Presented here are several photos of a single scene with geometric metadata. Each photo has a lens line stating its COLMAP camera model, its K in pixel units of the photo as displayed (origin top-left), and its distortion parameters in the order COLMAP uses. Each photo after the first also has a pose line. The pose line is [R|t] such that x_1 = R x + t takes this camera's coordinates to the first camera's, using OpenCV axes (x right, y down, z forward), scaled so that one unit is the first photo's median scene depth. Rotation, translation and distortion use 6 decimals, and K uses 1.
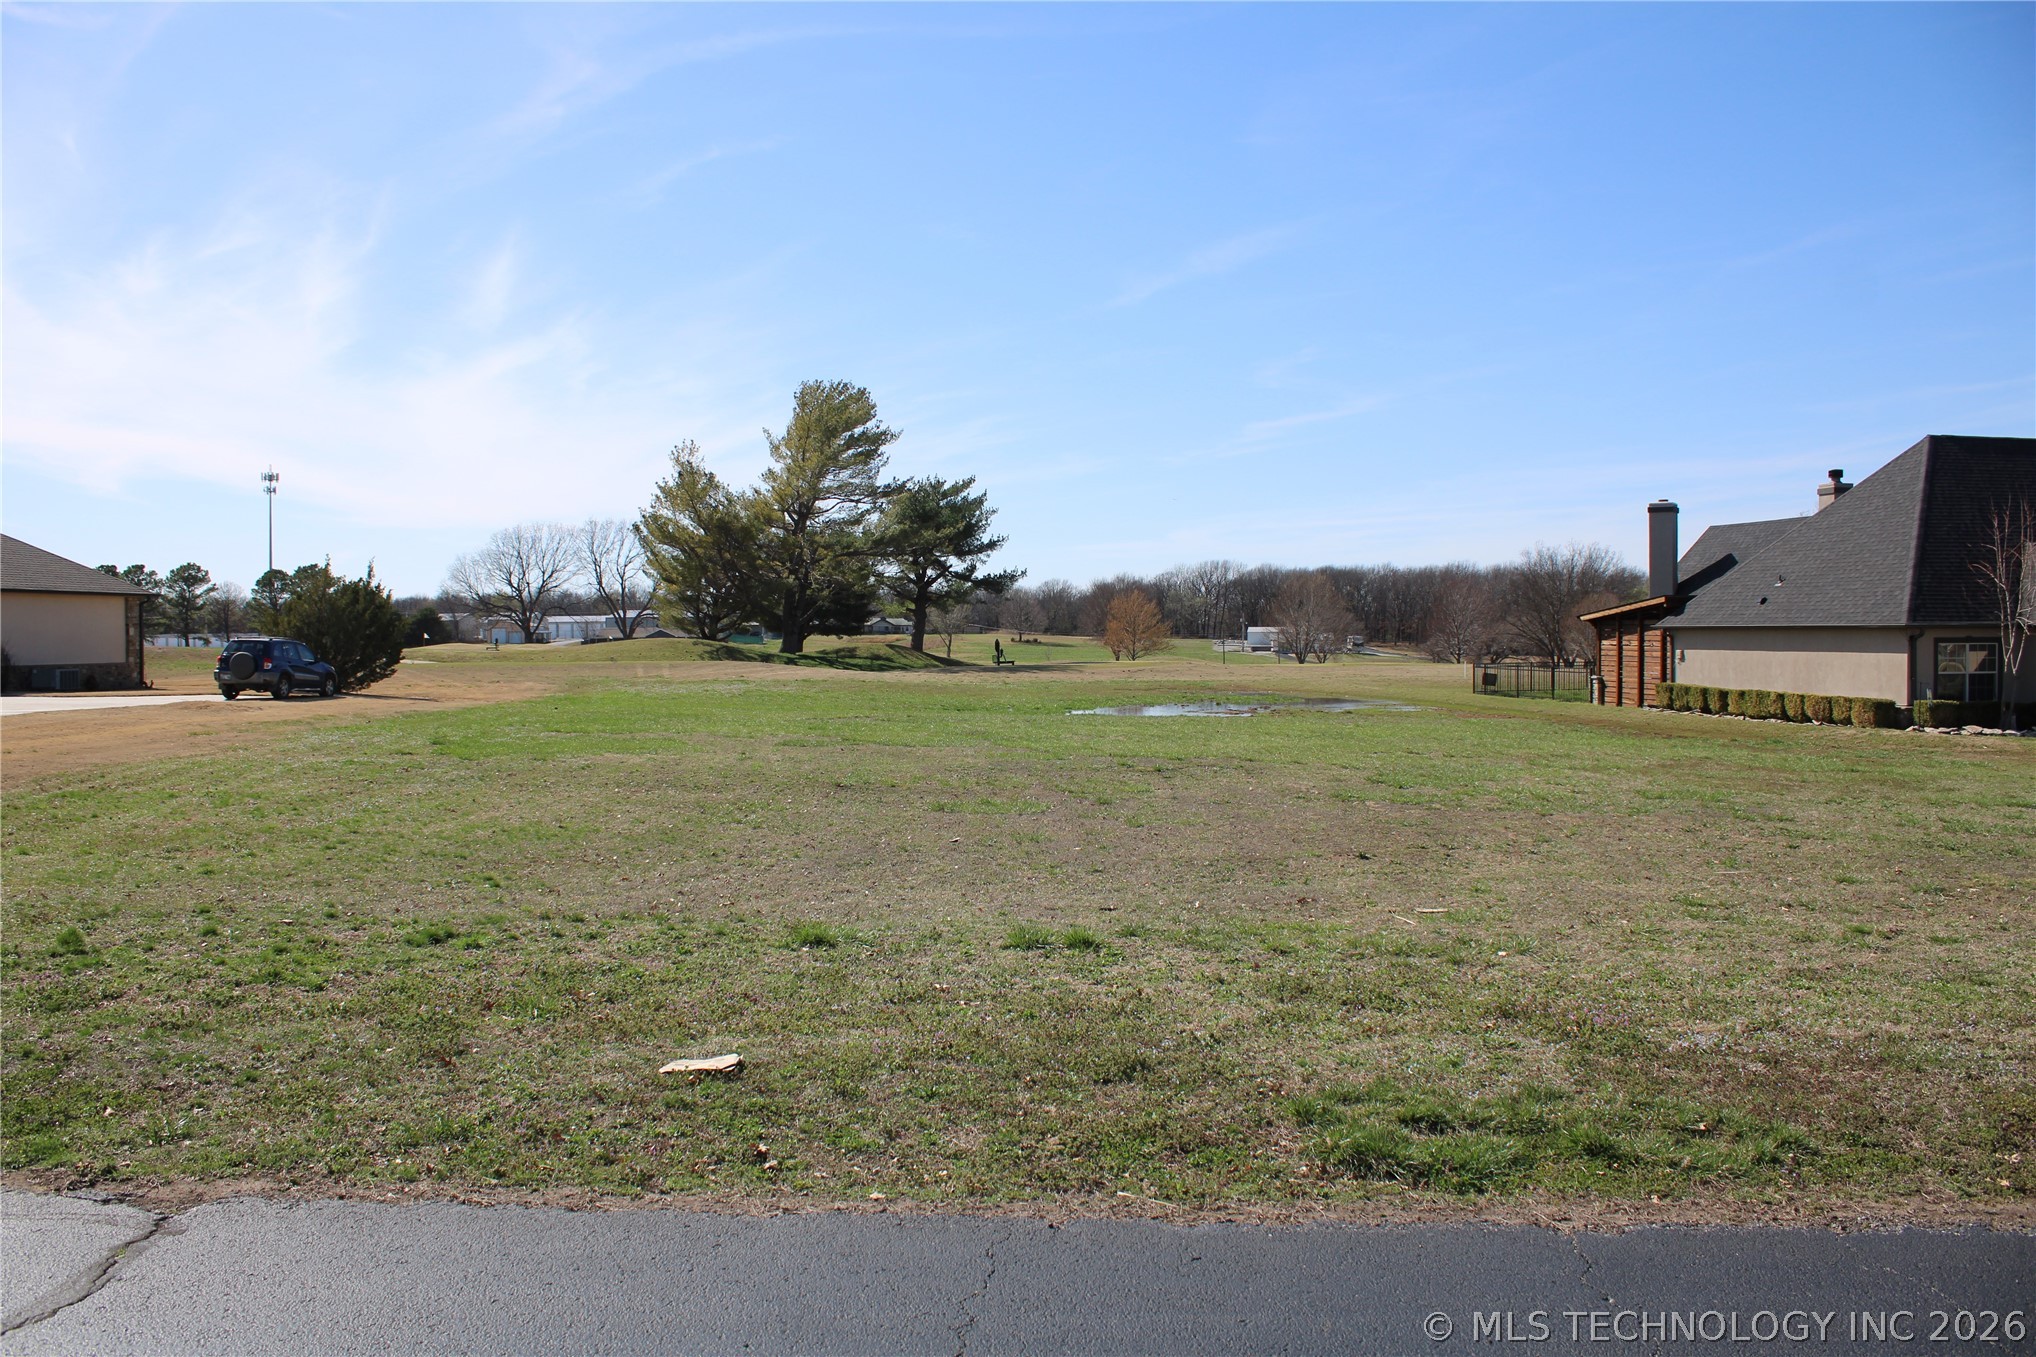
lens RADIAL K [[1695.8, 0, 969.1], [0, 1695.8, 634.1], [0, 0, 1]] dist [-0.137823, 0.109388]
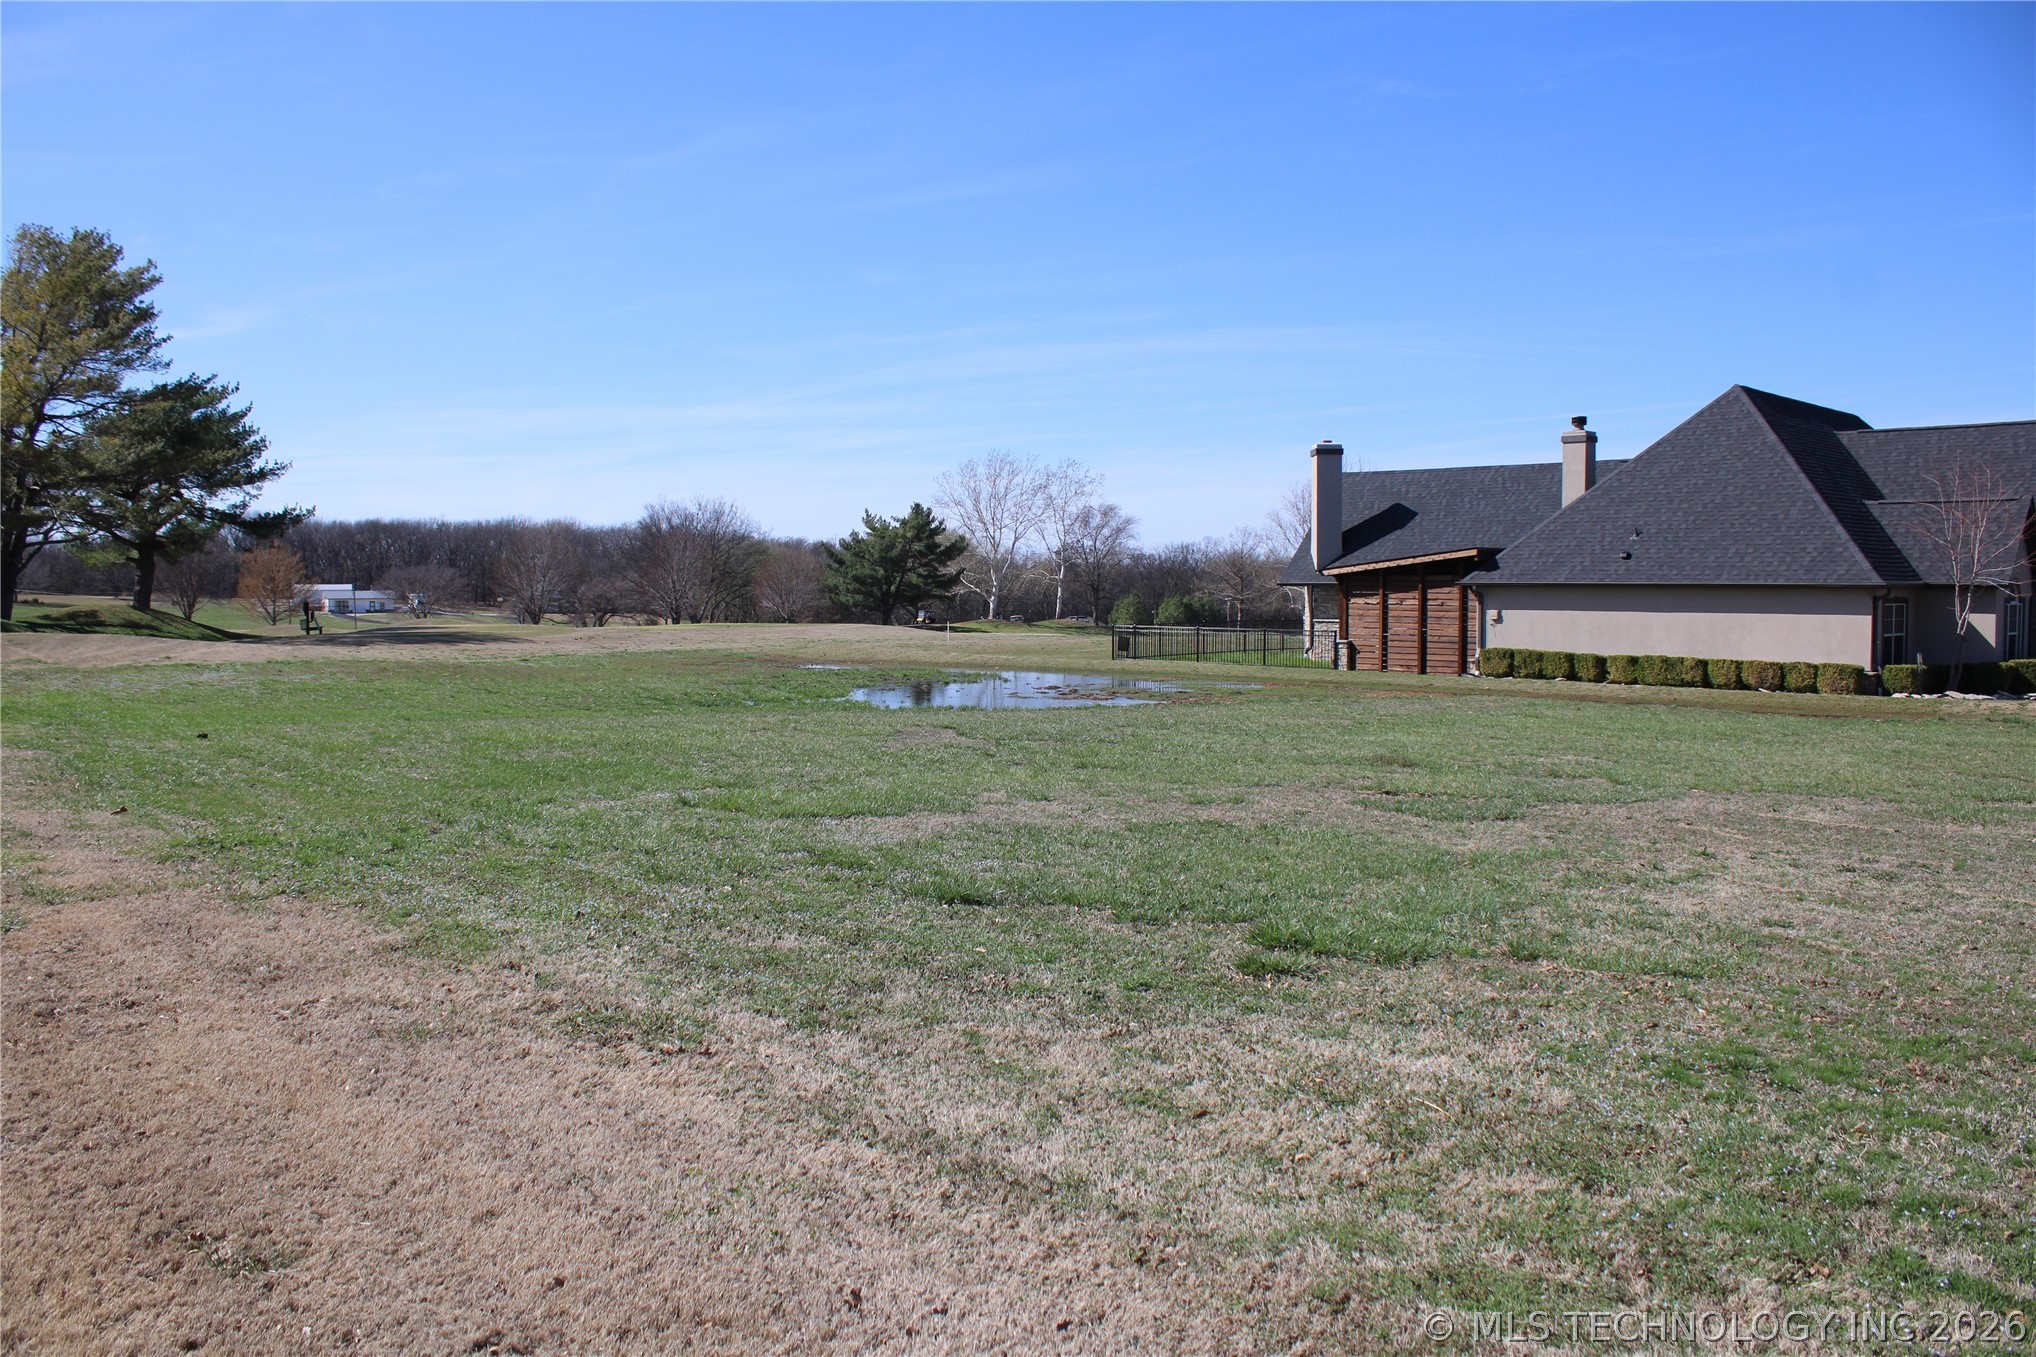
lens RADIAL K [[1695.8, 0, 1008.0], [0, 1695.8, 683.6], [0, 0, 1]] dist [-0.137823, 0.109388]
pose [[0.821590, -0.029903, 0.569294, -0.137861], [-0.001539, 0.998503, 0.054669, 0.000116], [-0.570077, -0.045791, 0.820314, 0.194008]]
